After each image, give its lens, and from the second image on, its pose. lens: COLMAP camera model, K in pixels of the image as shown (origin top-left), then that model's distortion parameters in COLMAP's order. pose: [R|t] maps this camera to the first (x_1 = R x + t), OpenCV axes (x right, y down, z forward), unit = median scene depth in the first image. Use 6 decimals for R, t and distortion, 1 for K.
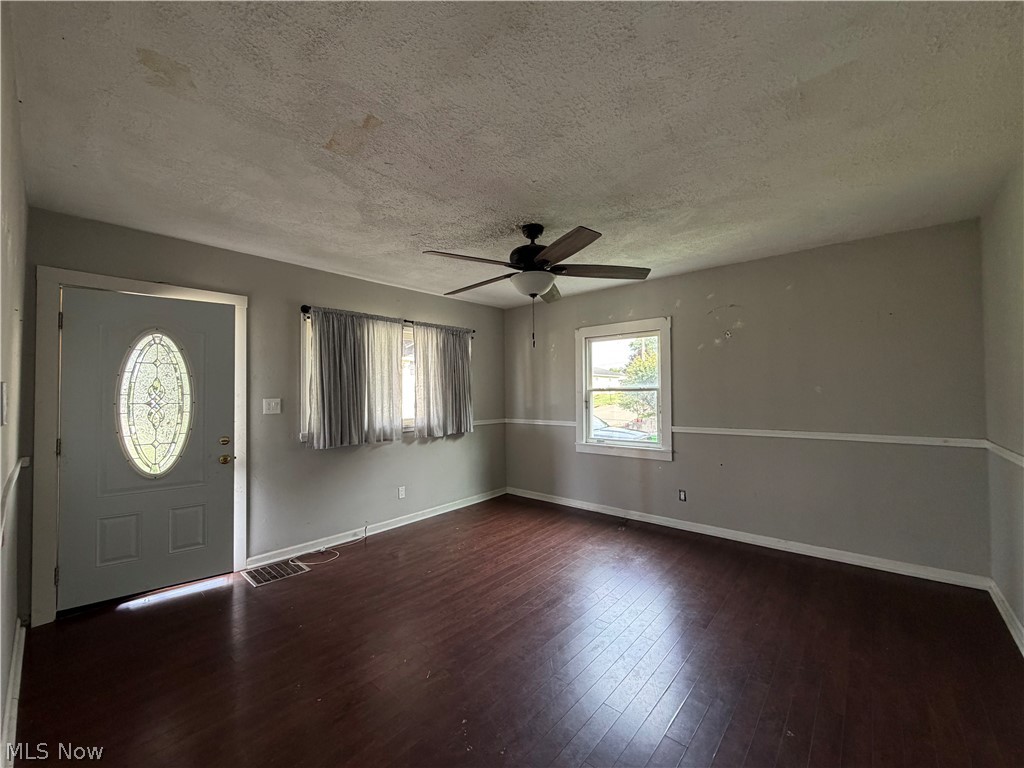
lens RADIAL K [[412.3, 0, 503.0], [0, 412.3, 386.1], [0, 0, 1]] dist [0.011949, 0.000405]
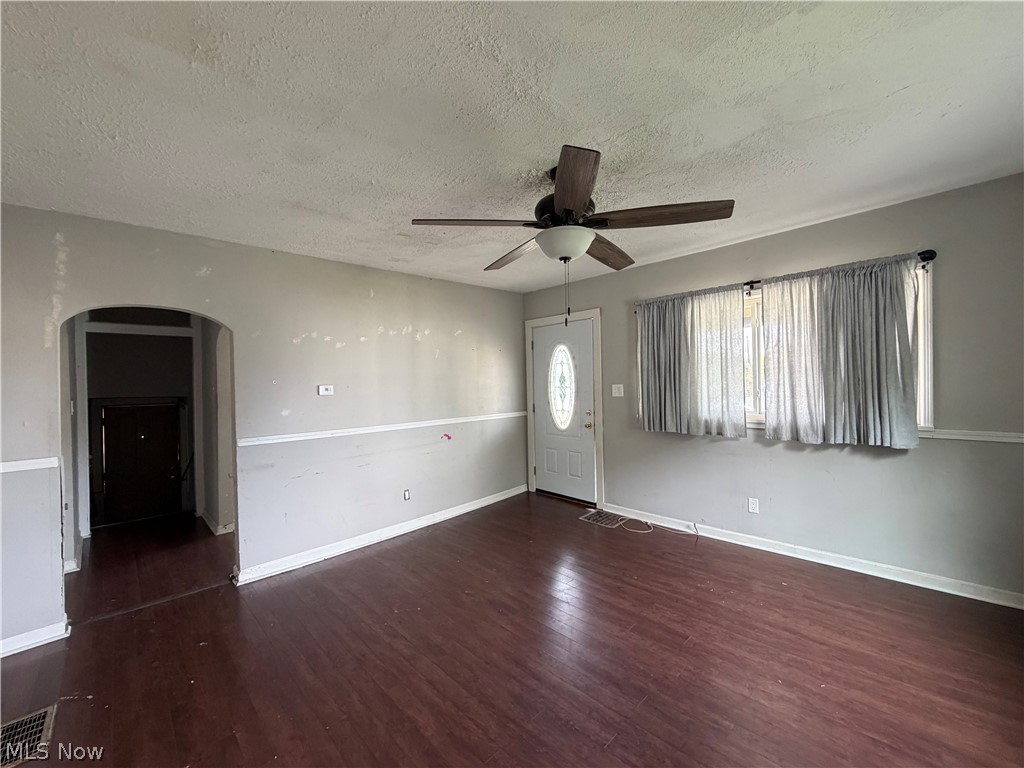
lens RADIAL K [[412.3, 0, 510.3], [0, 412.3, 384.6], [0, 0, 1]] dist [0.011949, 0.000405]
pose [[-0.062841, 0.017936, -0.997862, 0.604301], [0.042101, 0.998996, 0.015305, -0.001074], [0.997135, -0.041049, -0.063533, 0.653000]]
